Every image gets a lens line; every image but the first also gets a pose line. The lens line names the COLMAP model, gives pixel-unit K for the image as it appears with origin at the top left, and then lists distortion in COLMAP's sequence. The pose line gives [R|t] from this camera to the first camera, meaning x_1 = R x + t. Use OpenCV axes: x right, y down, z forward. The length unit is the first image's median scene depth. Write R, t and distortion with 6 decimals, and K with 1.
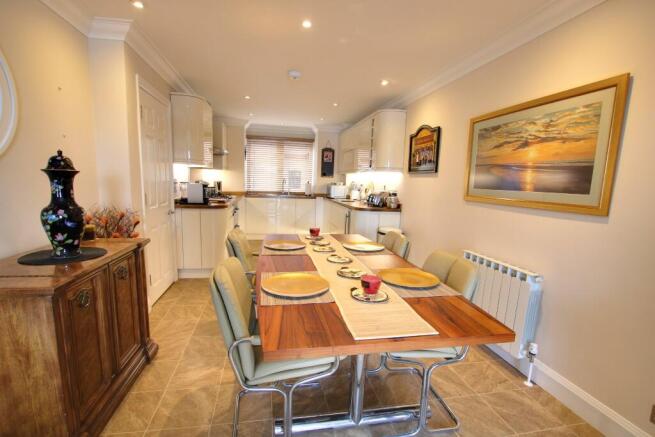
lens RADIAL K [[303.0, 0, 325.8], [0, 303.0, 220.5], [0, 0, 1]] dist [-0.017079, -0.000159]
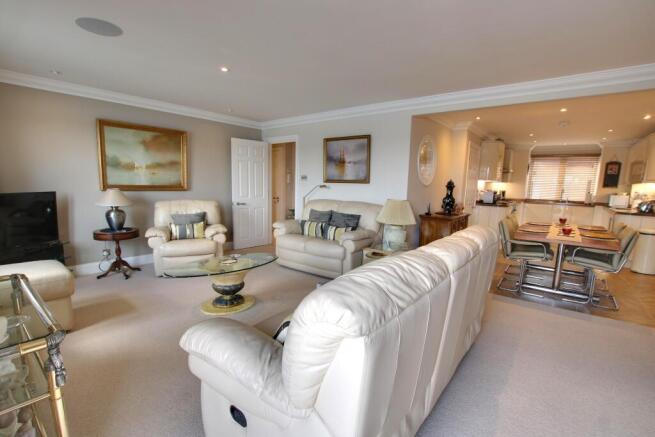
lens RADIAL K [[303.0, 0, 329.9], [0, 303.0, 228.2], [0, 0, 1]] dist [-0.017079, -0.000159]
pose [[0.657850, 0.097075, -0.746867, 0.171821], [-0.102830, 0.993949, 0.038616, 0.070571], [0.746096, 0.051396, 0.663852, -0.509313]]
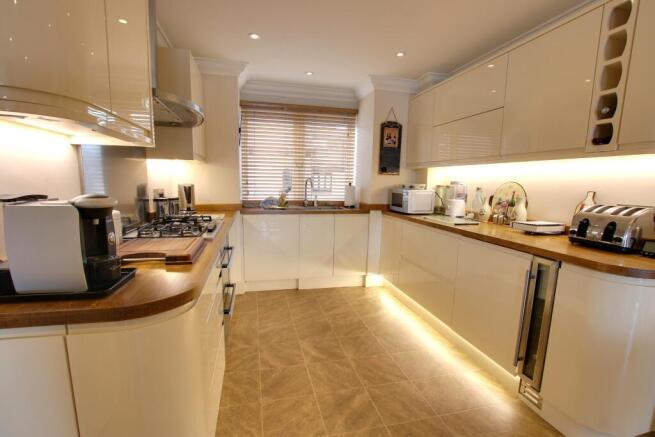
lens RADIAL K [[303.0, 0, 324.7], [0, 303.0, 219.3], [0, 0, 1]] dist [-0.017079, -0.000159]
pose [[0.998686, -0.019495, 0.047395, -0.152156], [0.019551, 0.999809, -0.000715, -0.067419], [-0.047372, 0.001641, 0.998876, 0.484994]]
